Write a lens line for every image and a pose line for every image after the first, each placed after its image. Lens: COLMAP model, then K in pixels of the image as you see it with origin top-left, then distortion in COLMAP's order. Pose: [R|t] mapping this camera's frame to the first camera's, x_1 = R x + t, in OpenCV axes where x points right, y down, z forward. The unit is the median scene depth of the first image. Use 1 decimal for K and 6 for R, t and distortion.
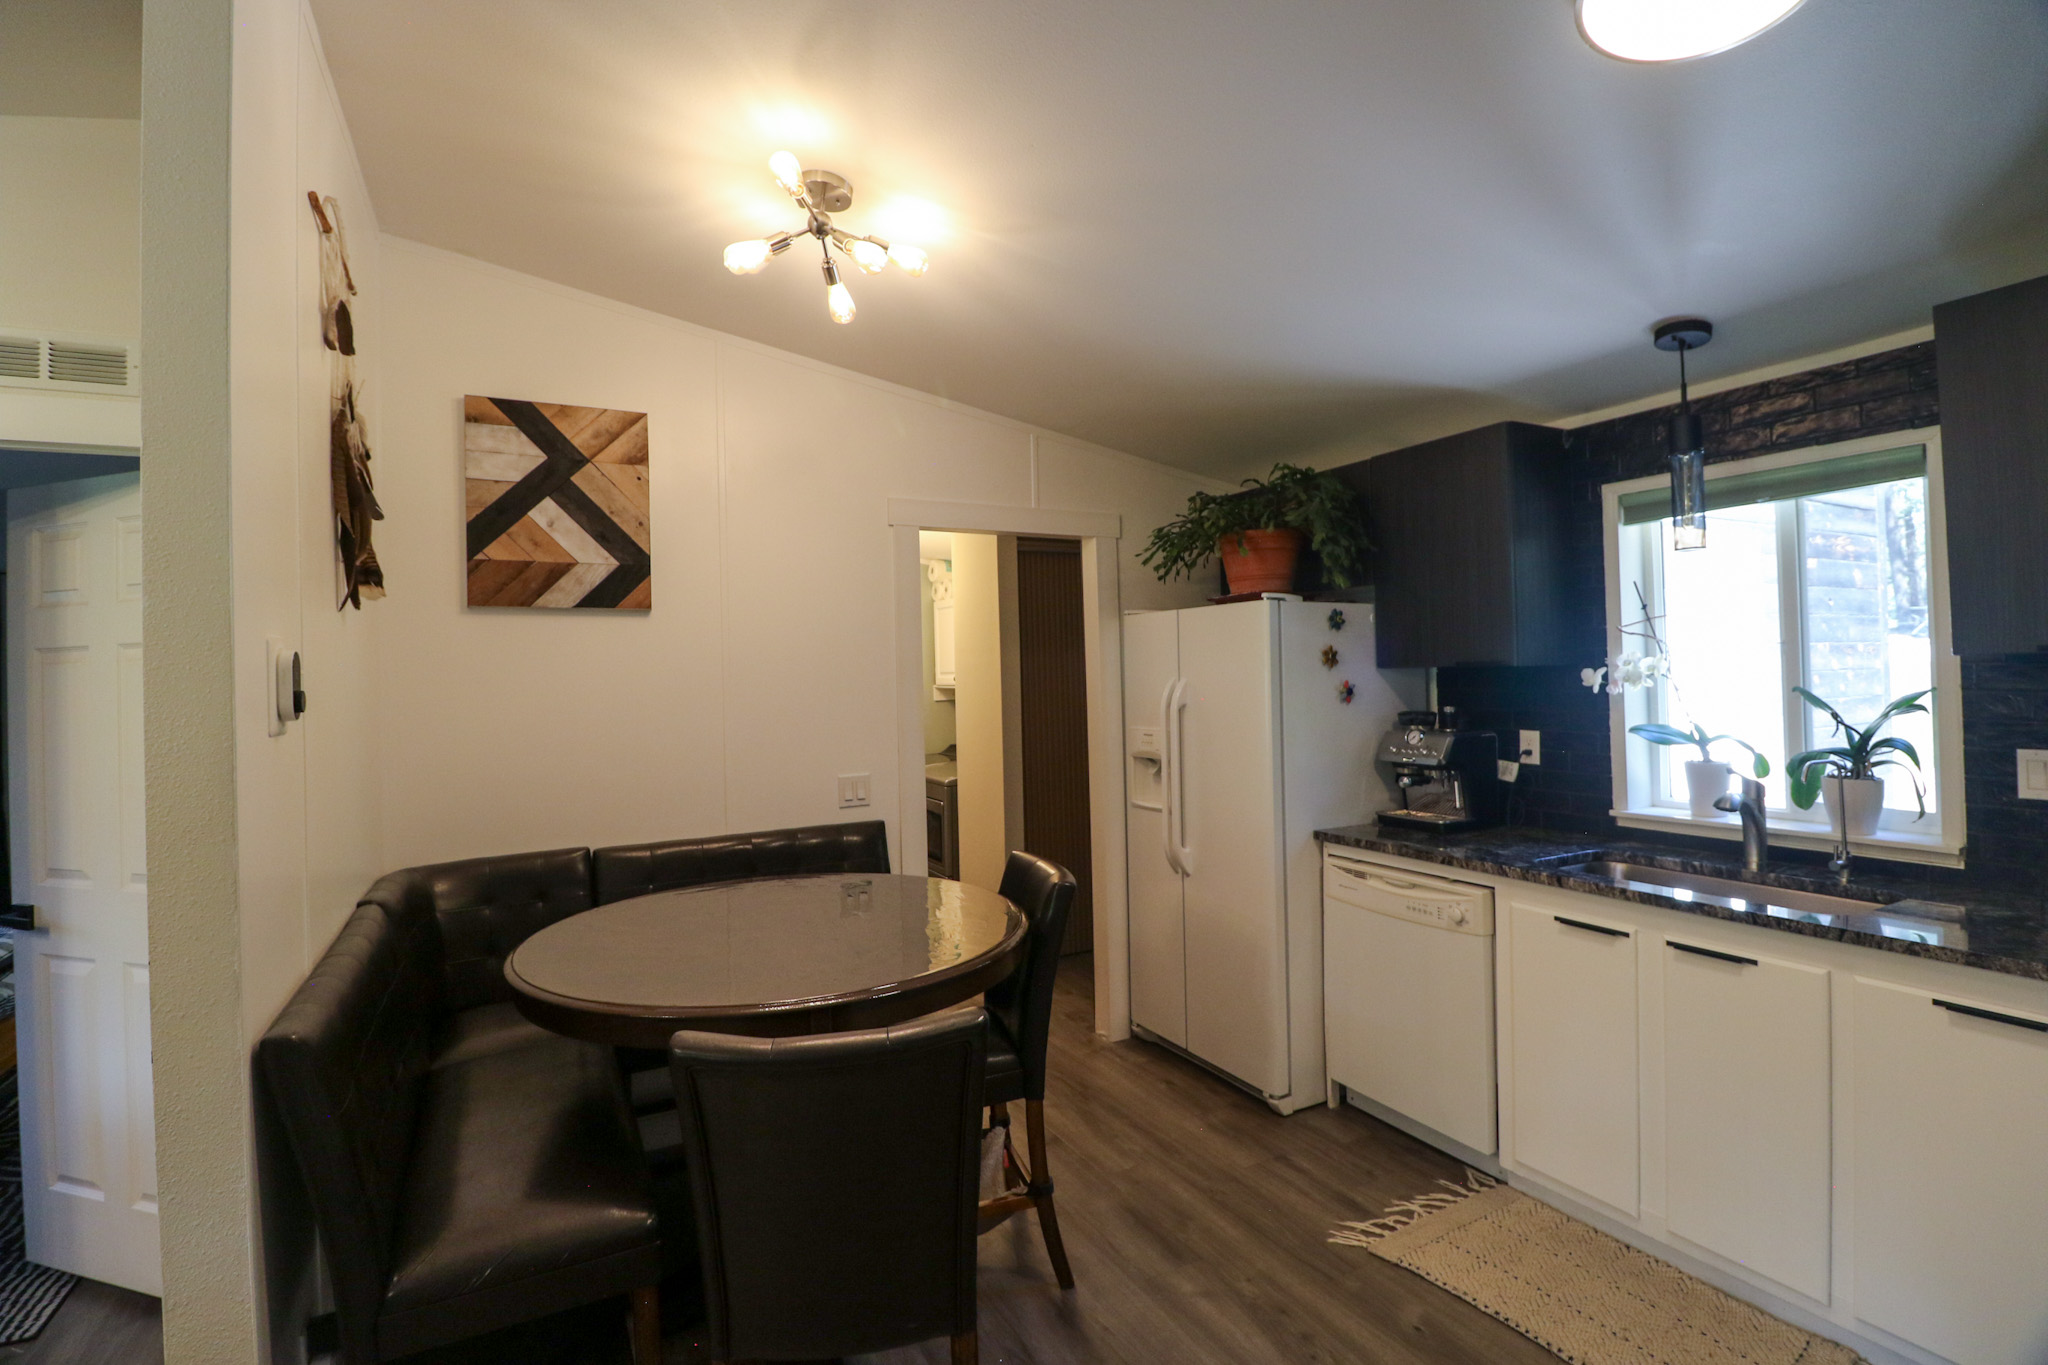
lens RADIAL K [[952.4, 0, 975.9], [0, 952.4, 669.2], [0, 0, 1]] dist [0.000427, -0.014259]
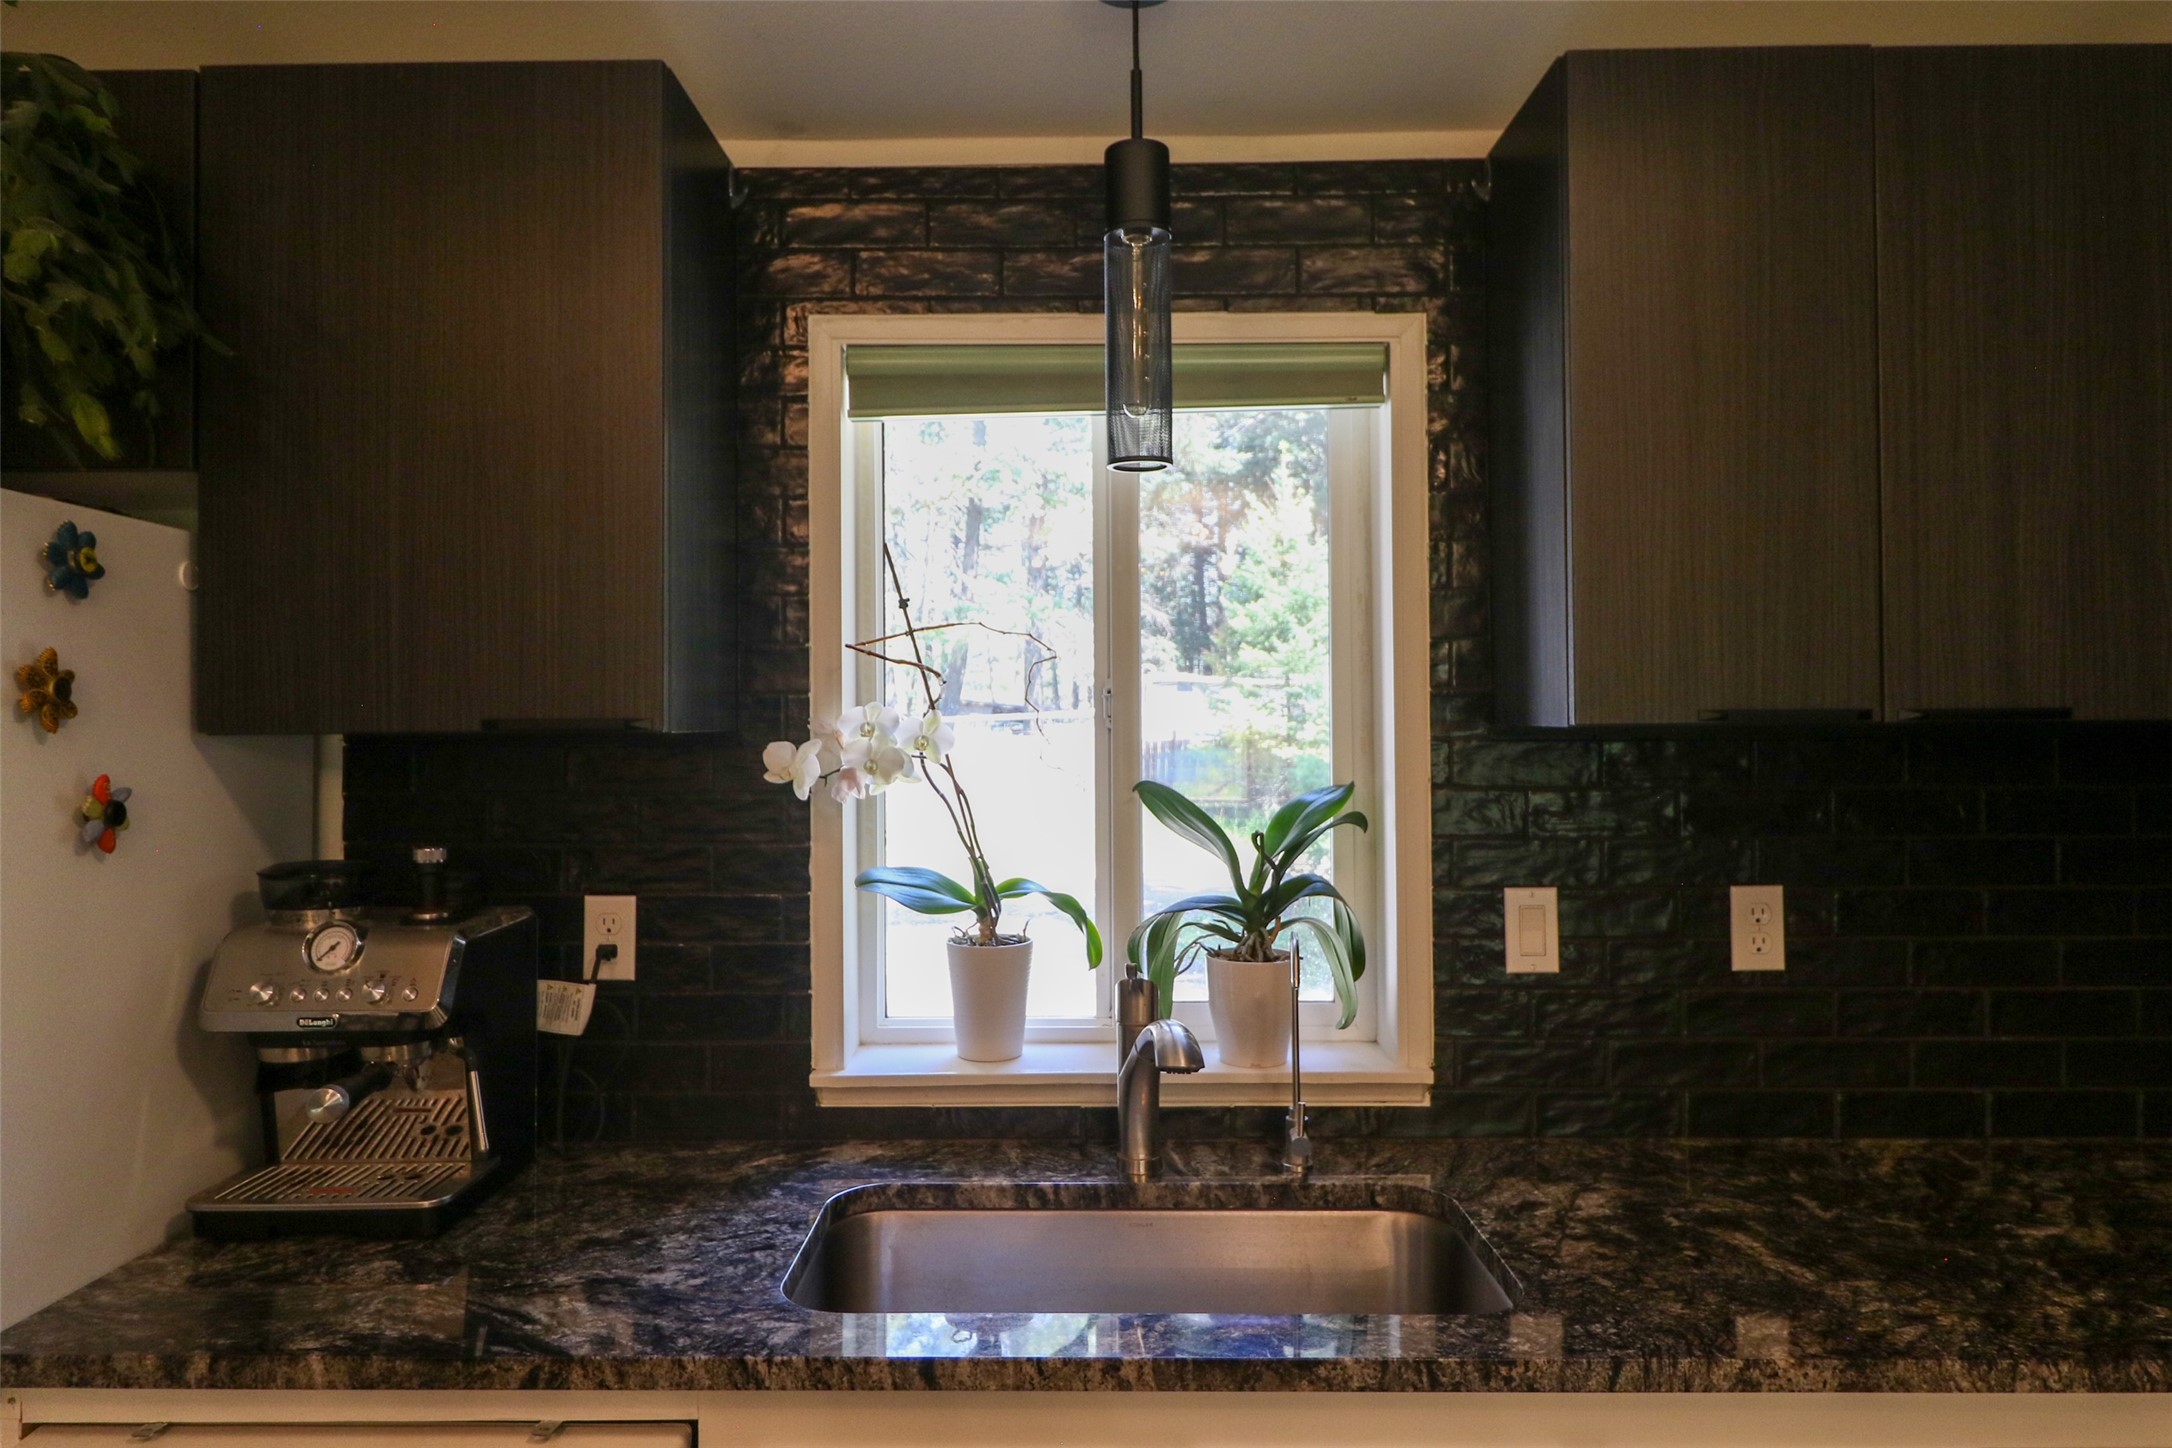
lens RADIAL K [[1384.2, 0, 1078.1], [0, 1384.2, 695.9], [0, 0, 1]] dist [0.032961, -0.027865]
pose [[0.436353, 0.037133, 0.899009, 0.142947], [-0.010206, 0.999288, -0.036322, -0.000049], [-0.899718, 0.006673, 0.436421, 0.575564]]
